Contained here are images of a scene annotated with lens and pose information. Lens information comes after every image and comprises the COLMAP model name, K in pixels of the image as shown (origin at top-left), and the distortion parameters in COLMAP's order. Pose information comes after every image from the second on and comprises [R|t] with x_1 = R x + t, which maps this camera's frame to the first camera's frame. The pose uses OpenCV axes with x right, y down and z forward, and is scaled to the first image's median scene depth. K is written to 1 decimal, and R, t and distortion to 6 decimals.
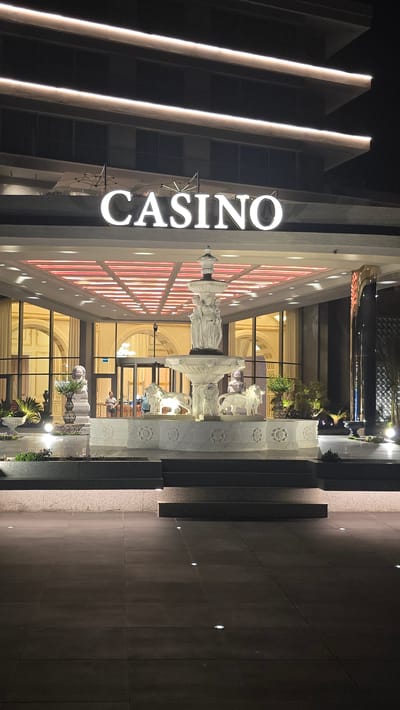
lens RADIAL K [[885.8, 0, 199.9], [0, 885.8, 355.9], [0, 0, 1]] dist [0.057483, 0.000000]
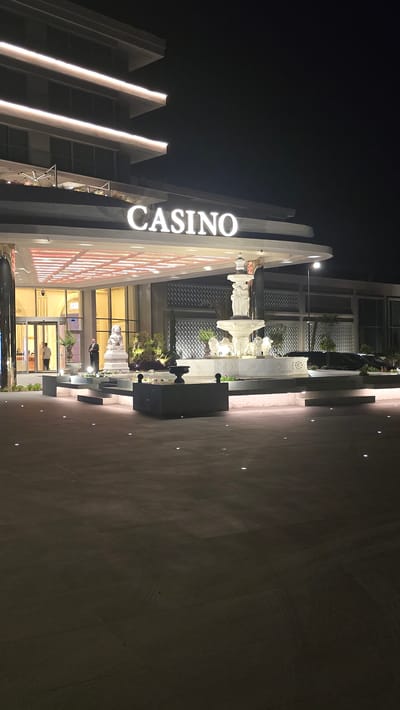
lens RADIAL K [[885.8, 0, 200.1], [0, 885.8, 354.8], [0, 0, 1]] dist [0.057483, 0.000000]
pose [[0.899131, -0.025805, 0.436919, -0.645754], [0.001827, 0.998473, 0.055211, -0.021788], [-0.437676, -0.048843, 0.897805, -0.368363]]
